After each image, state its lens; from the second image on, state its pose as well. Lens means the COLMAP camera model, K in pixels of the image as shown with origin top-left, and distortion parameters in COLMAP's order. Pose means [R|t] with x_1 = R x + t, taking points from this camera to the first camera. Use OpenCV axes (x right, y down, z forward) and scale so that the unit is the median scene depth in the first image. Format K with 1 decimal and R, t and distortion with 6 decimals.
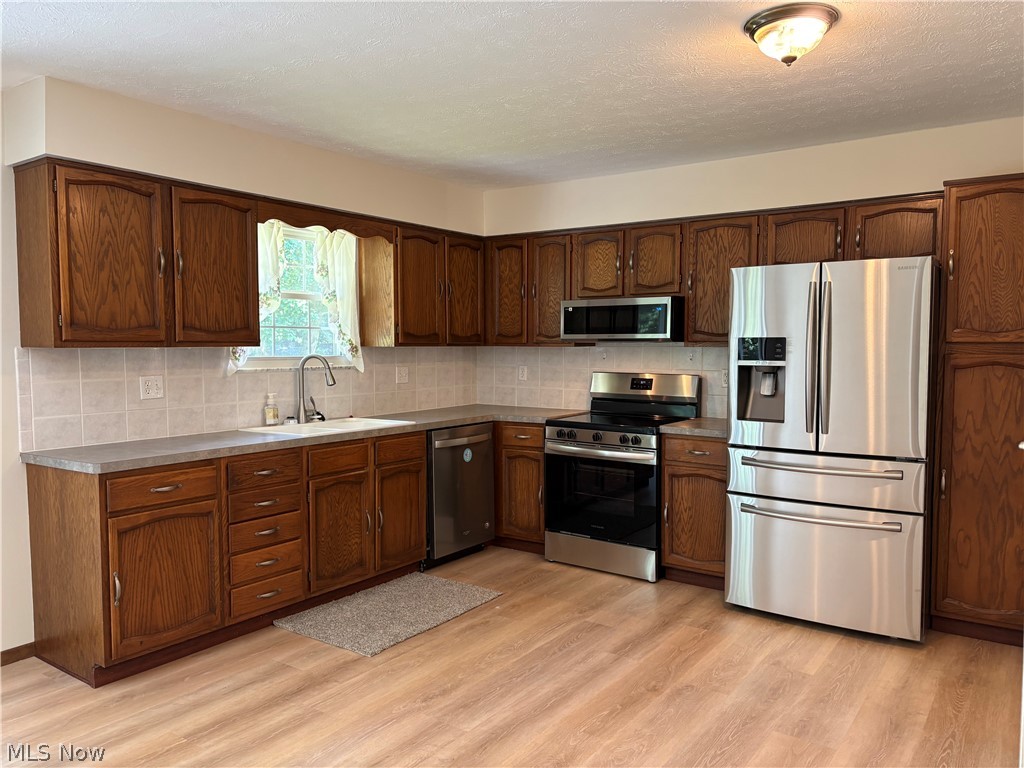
lens RADIAL K [[774.2, 0, 514.9], [0, 774.2, 390.8], [0, 0, 1]] dist [0.025067, -0.009268]
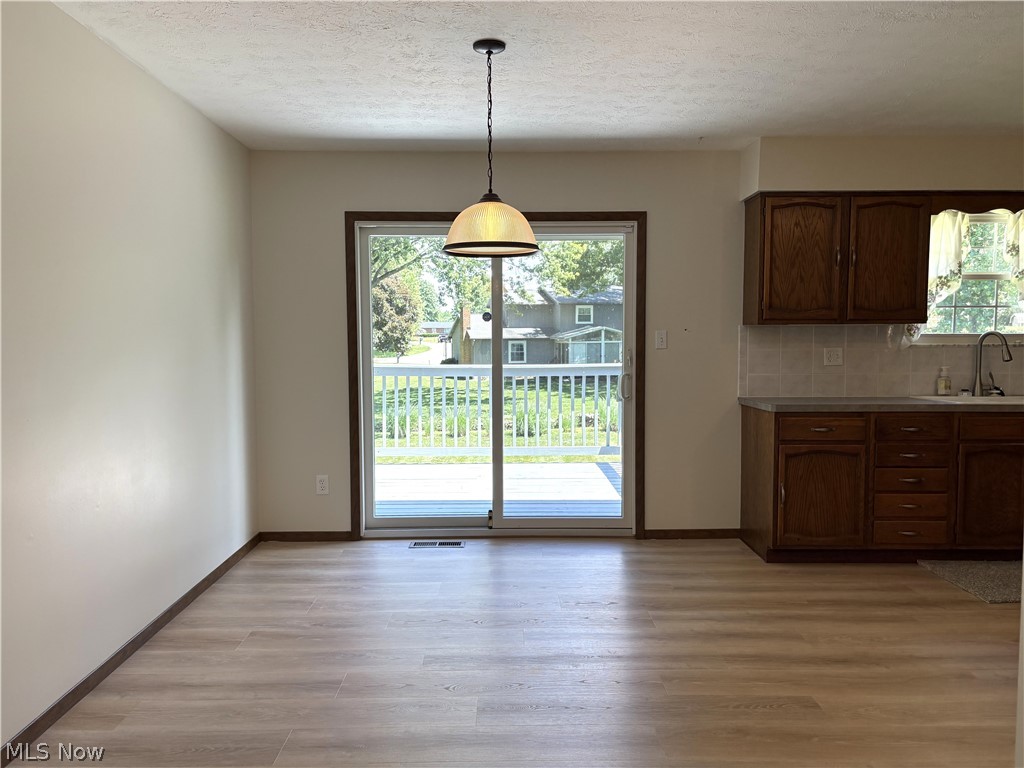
lens RADIAL K [[793.9, 0, 511.7], [0, 793.9, 392.8], [0, 0, 1]] dist [0.033006, -0.002798]
pose [[0.583631, 0.056393, -0.810058, 0.305882], [-0.048316, 0.998230, 0.034683, 0.037172], [0.810580, 0.018897, 0.585323, -0.204358]]
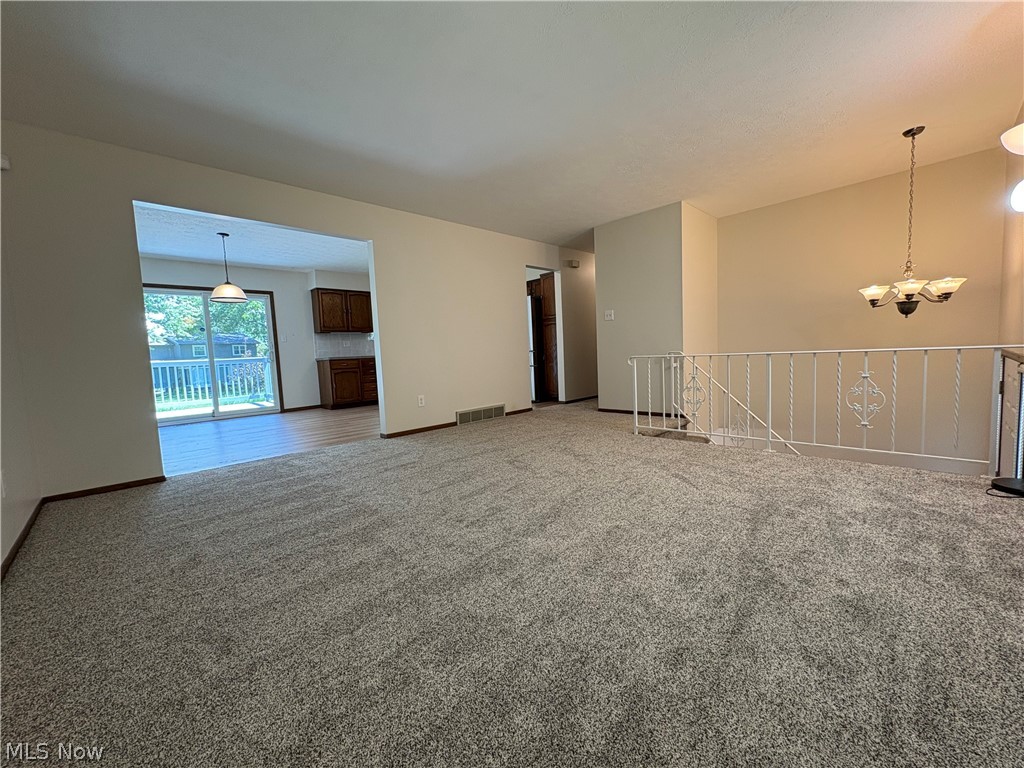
lens RADIAL K [[409.0, 0, 510.8], [0, 409.0, 385.4], [0, 0, 1]] dist [-0.000337, -0.000028]
pose [[0.980001, -0.029538, -0.196786, 0.764980], [0.033524, 0.999294, 0.016956, 0.205472], [0.196146, -0.023214, 0.980300, -0.883436]]
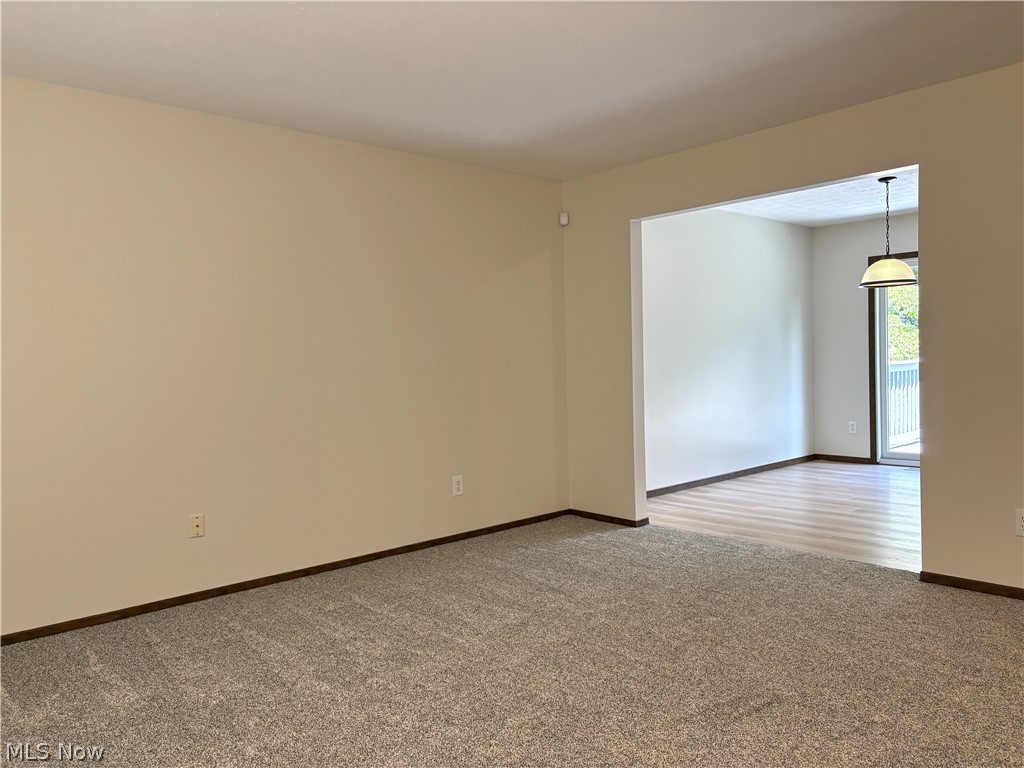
lens RADIAL K [[793.9, 0, 511.7], [0, 793.9, 392.8], [0, 0, 1]] dist [0.033006, -0.002798]
pose [[-0.214613, 0.042019, -0.975795, 1.392229], [-0.034718, 0.998115, 0.050616, 0.083694], [0.976082, 0.044741, -0.212749, -0.118368]]
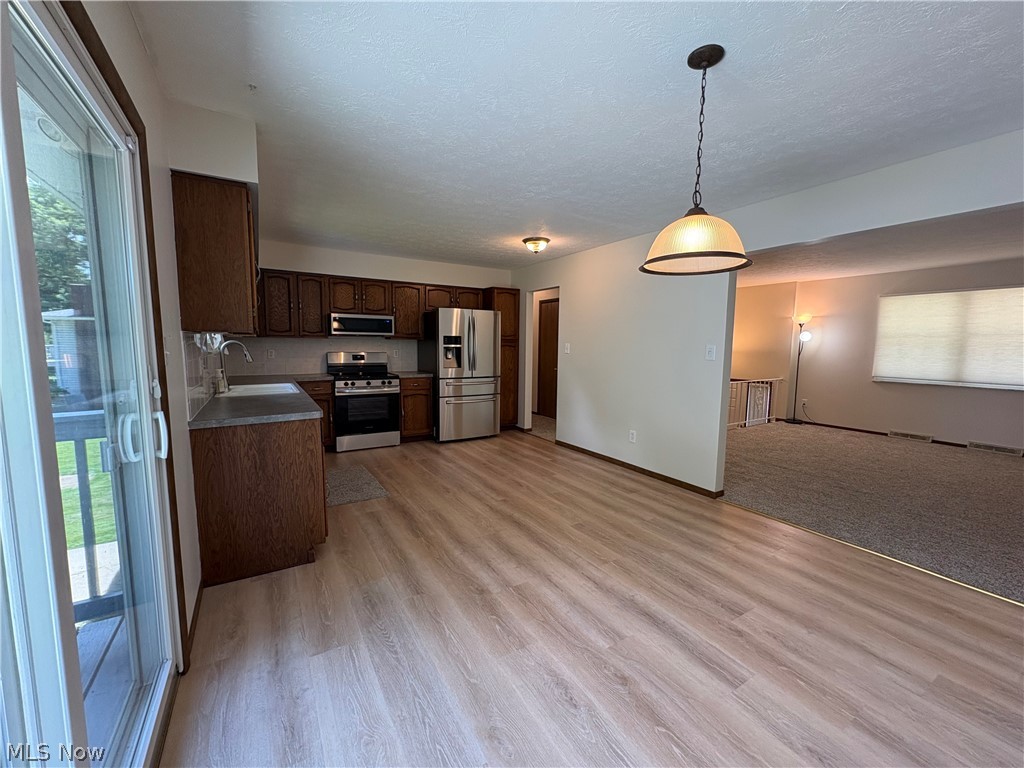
lens RADIAL K [[409.0, 0, 510.8], [0, 409.0, 385.4], [0, 0, 1]] dist [-0.000337, -0.000028]
pose [[0.396873, -0.089683, 0.913482, -0.928221], [0.048289, 0.995877, 0.076793, 0.001388], [-0.916602, 0.013634, 0.399567, 0.289582]]
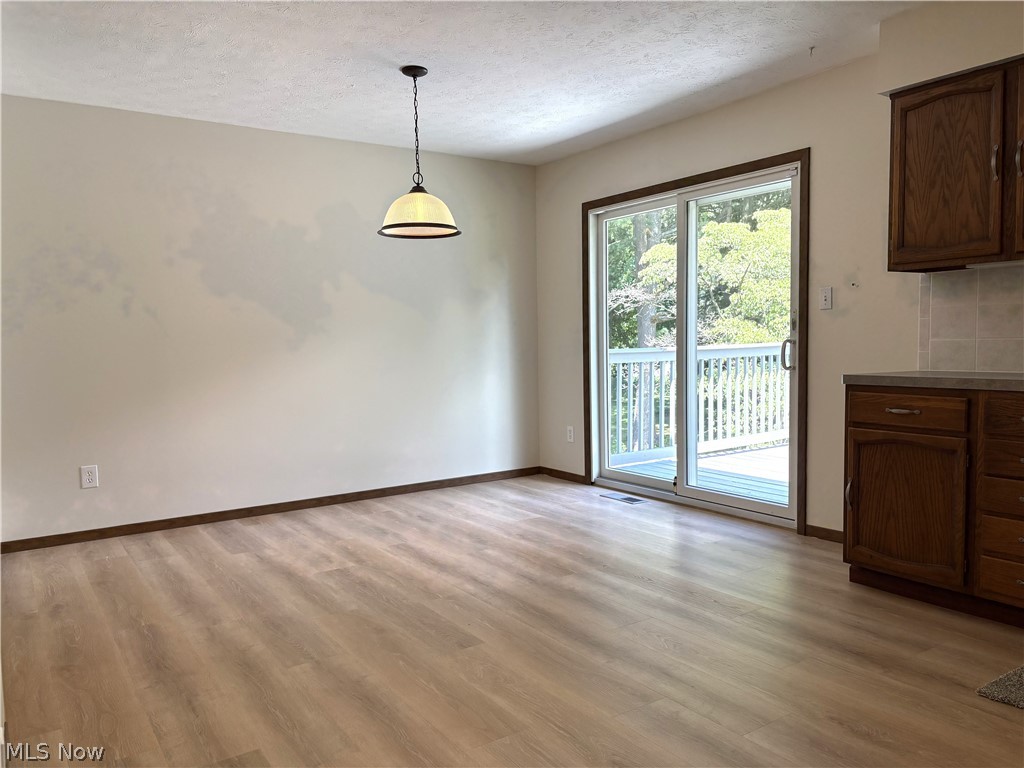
lens RADIAL K [[772.8, 0, 507.7], [0, 772.8, 392.8], [0, 0, 1]] dist [0.005766, -0.003193]
pose [[-0.361813, 0.070613, -0.929572, 0.543752], [-0.040494, 0.994996, 0.091344, 0.032309], [0.931371, 0.070692, -0.357143, 0.794649]]
